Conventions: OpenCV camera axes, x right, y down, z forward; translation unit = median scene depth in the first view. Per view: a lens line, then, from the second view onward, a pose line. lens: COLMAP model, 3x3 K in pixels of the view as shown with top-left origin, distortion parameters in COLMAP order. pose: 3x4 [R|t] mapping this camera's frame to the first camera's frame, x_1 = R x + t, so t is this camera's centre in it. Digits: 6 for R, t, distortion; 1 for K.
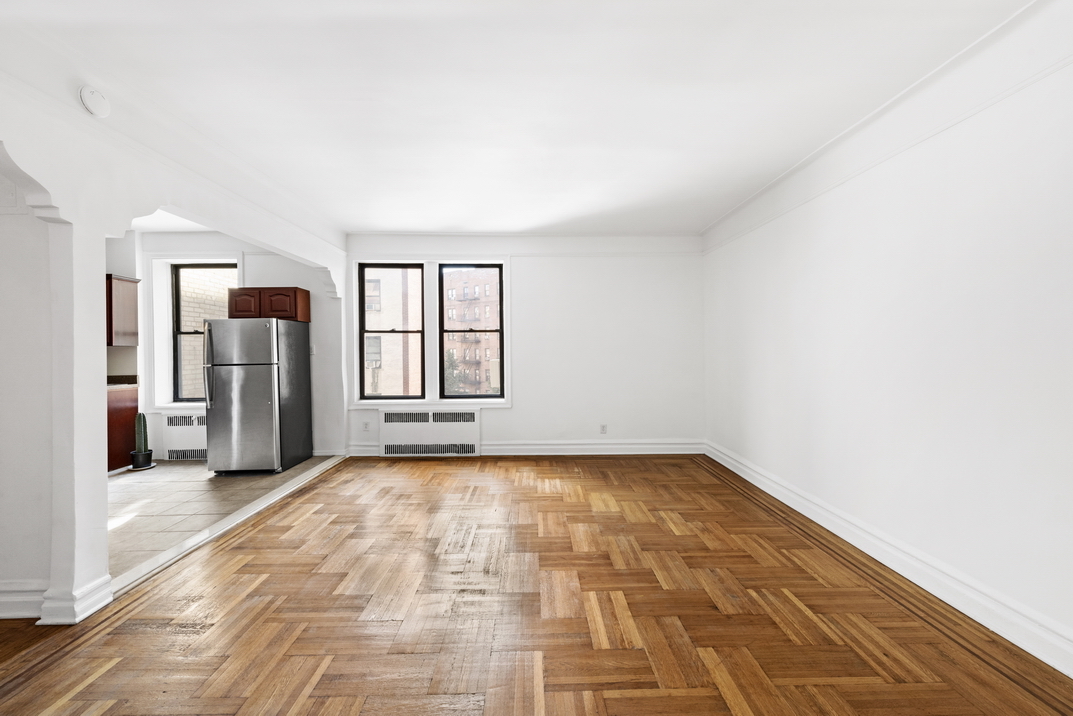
lens RADIAL K [[429.6, 0, 557.6], [0, 429.6, 345.8], [0, 0, 1]] dist [0.015172, -0.003762]
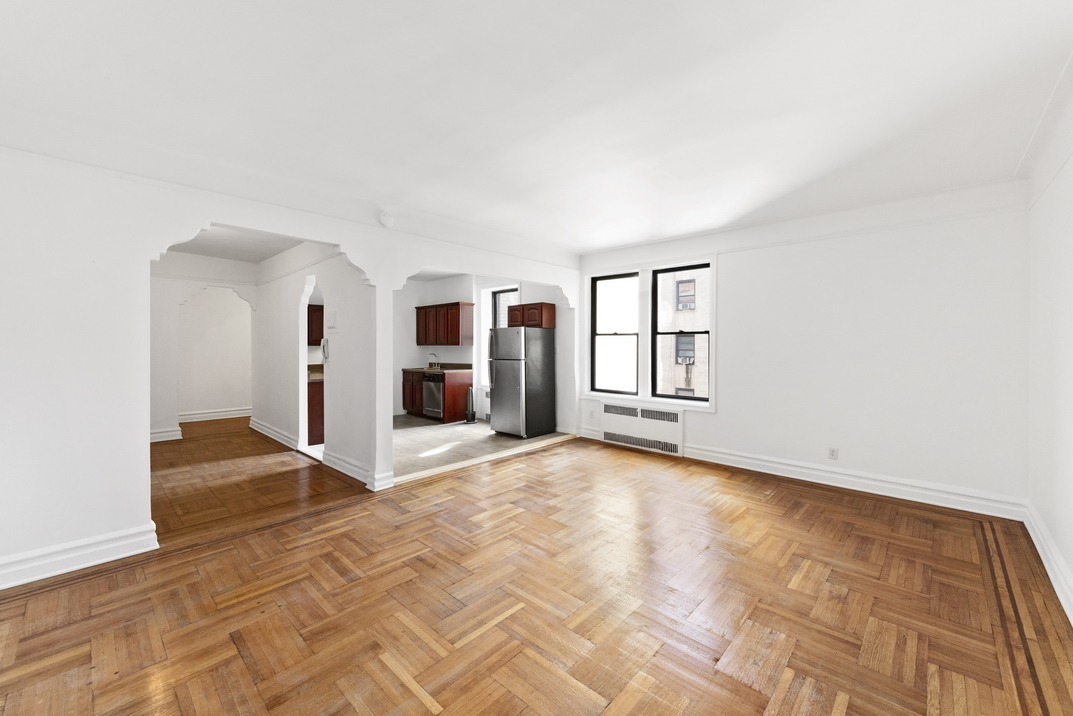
lens RADIAL K [[429.6, 0, 550.6], [0, 429.6, 345.2], [0, 0, 1]] dist [0.015172, -0.003762]
pose [[0.722887, 0.008685, -0.690912, 0.311235], [-0.003645, 0.999955, 0.008756, -0.014970], [0.690957, -0.003812, 0.722886, 0.059773]]
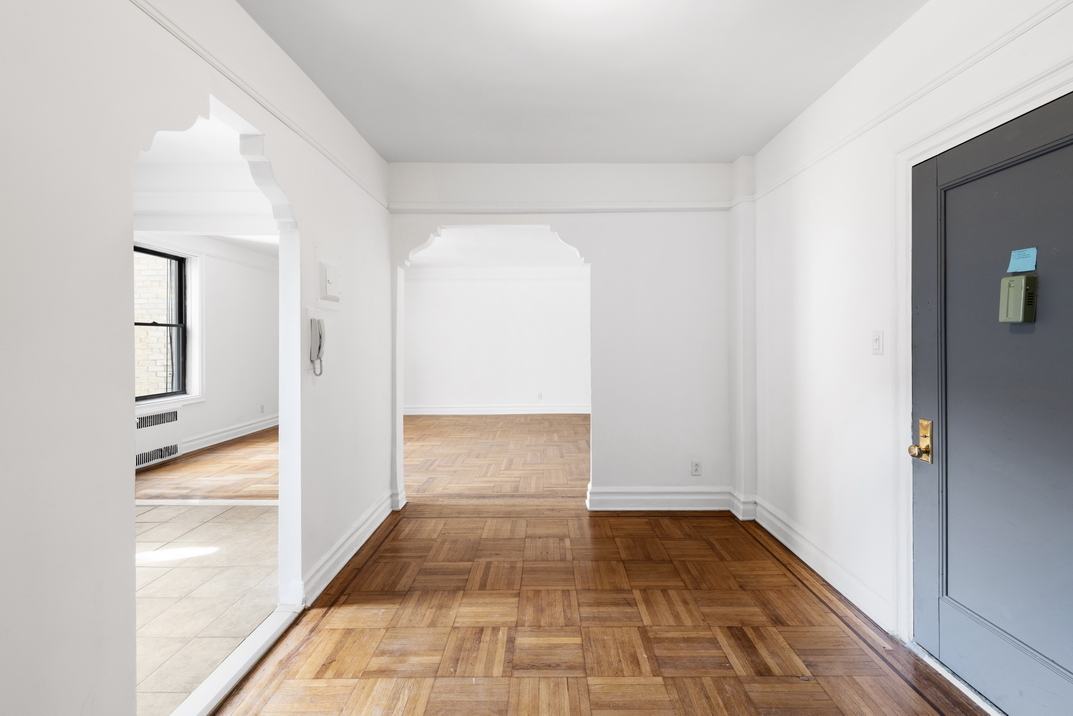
lens RADIAL K [[435.4, 0, 543.2], [0, 435.4, 341.0], [0, 0, 1]] dist [-0.004511, -0.000301]
pose [[0.026481, 0.001159, 0.999649, -1.204549], [0.001533, 0.999998, -0.001200, 0.002198], [-0.999648, 0.001565, 0.026479, 0.169732]]
